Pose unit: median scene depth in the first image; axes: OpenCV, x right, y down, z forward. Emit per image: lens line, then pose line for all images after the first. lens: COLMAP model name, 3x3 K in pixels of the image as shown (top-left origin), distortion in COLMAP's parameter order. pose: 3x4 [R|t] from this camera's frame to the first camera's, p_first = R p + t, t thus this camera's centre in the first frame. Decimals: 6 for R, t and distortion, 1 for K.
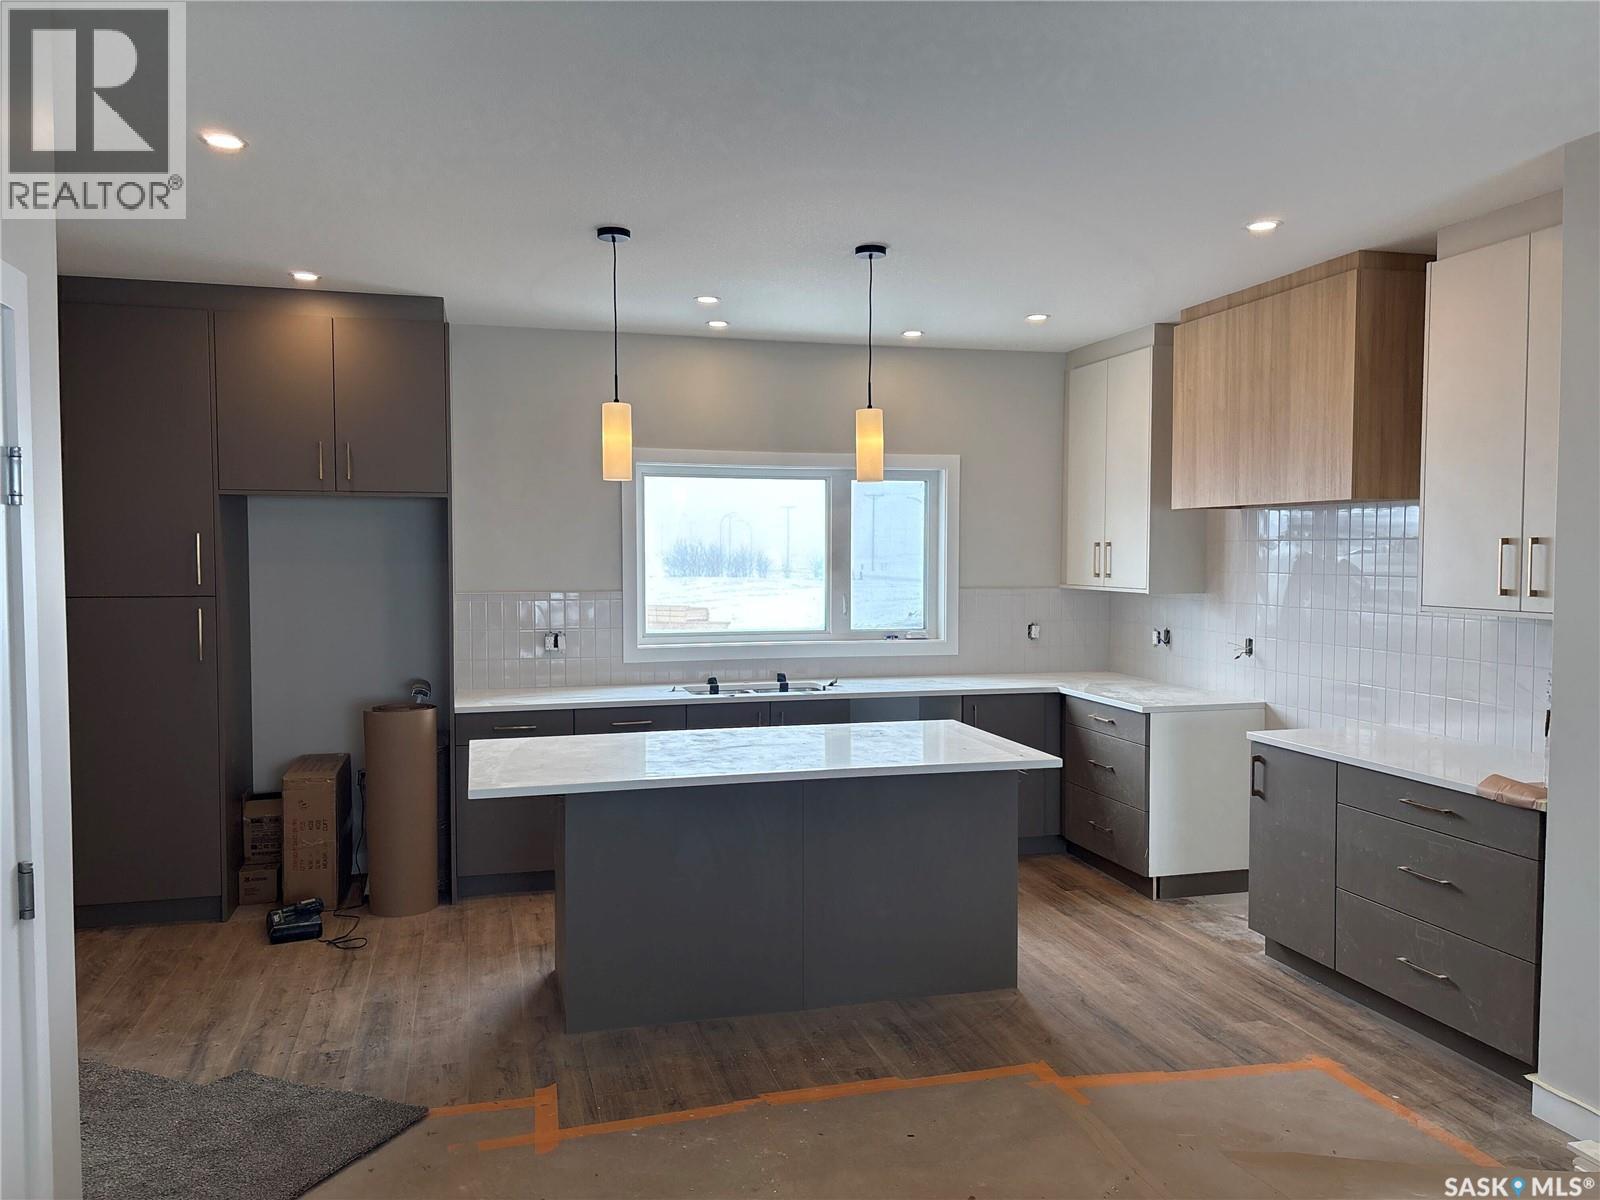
lens RADIAL K [[1199.7, 0, 800.0], [0, 1199.7, 600.0], [0, 0, 1]] dist [0.011023, -0.001399]
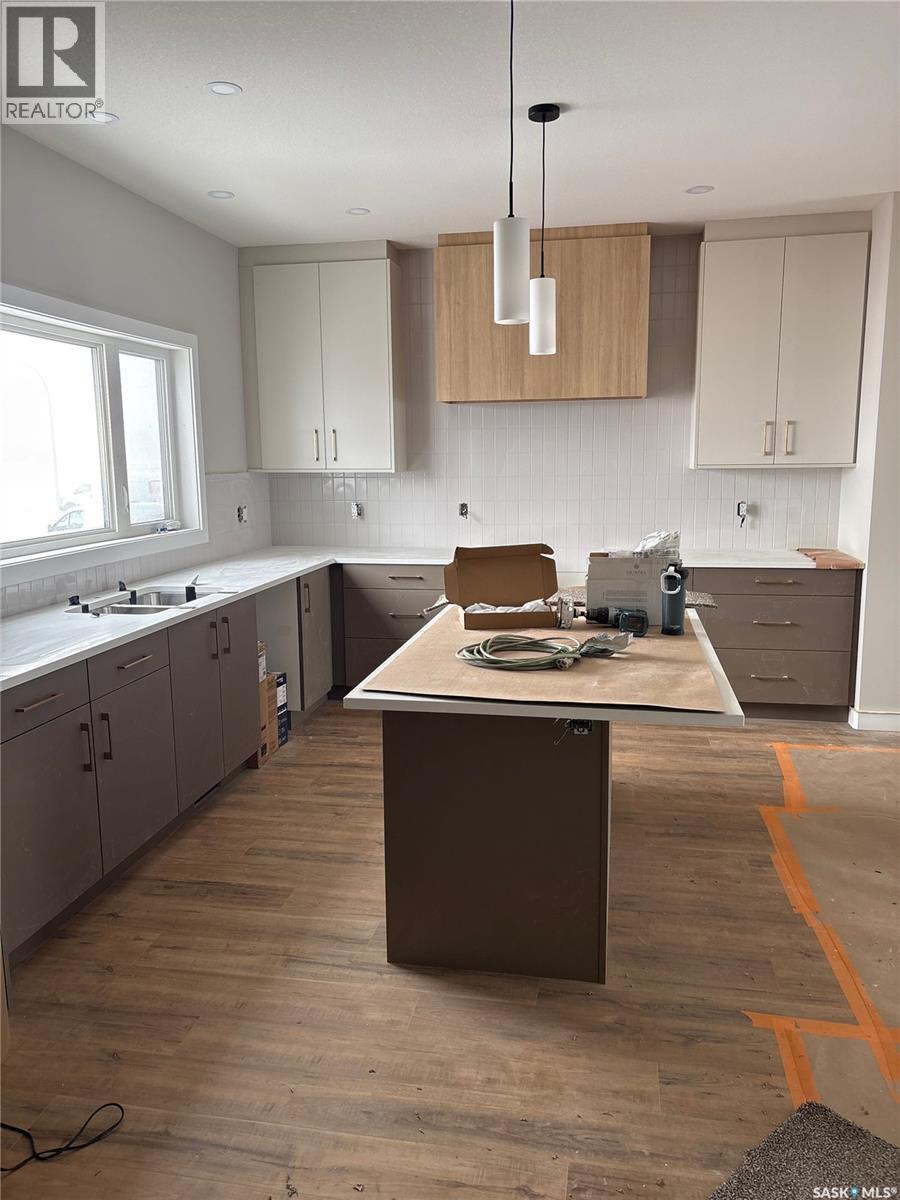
lens RADIAL K [[899.8, 0, 450.0], [0, 899.8, 600.0], [0, 0, 1]] dist [0.011023, -0.001399]
pose [[0.443545, -0.154722, 0.882796, -0.748271], [0.051271, 0.987754, 0.147357, -0.012198], [-0.894784, -0.020097, 0.446046, 0.790410]]
